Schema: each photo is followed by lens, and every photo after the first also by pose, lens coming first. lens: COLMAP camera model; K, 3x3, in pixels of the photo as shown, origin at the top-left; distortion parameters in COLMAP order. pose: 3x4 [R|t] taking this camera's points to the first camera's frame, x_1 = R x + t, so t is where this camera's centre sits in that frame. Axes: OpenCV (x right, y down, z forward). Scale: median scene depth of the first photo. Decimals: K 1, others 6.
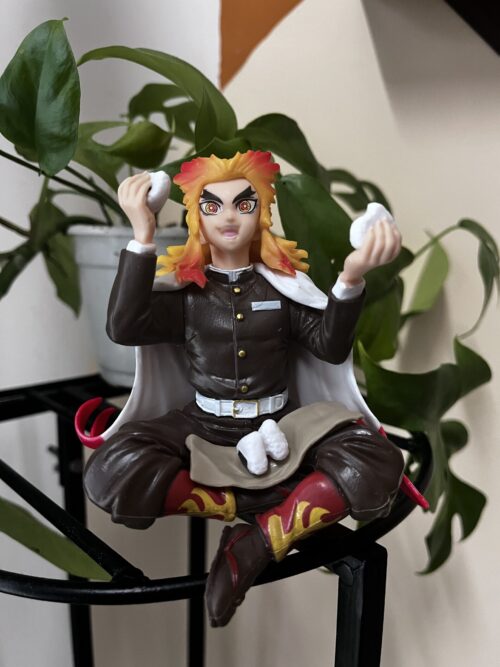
lens RADIAL K [[545.3, 0, 250.0], [0, 545.3, 333.5], [0, 0, 1]] dist [0.004742, 0.007260]
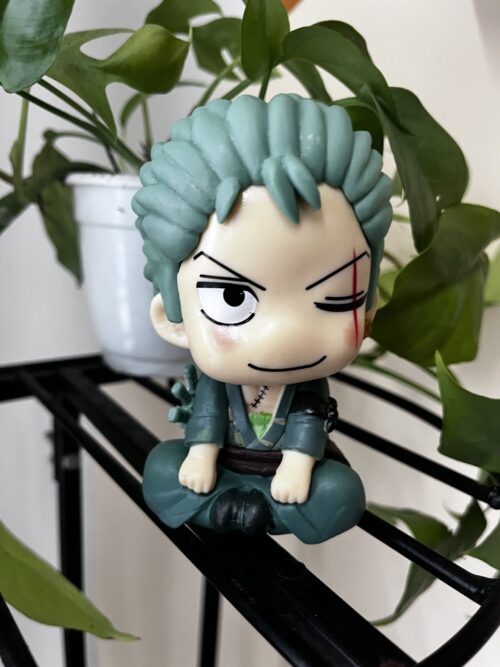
lens RADIAL K [[558.8, 0, 250.0], [0, 558.8, 333.5], [0, 0, 1]] dist [0.008777, -0.046118]
pose [[0.995160, 0.055533, -0.081070, 0.022220], [-0.052126, 0.997690, 0.043556, -0.008648], [0.083301, -0.039119, 0.995756, 0.179308]]
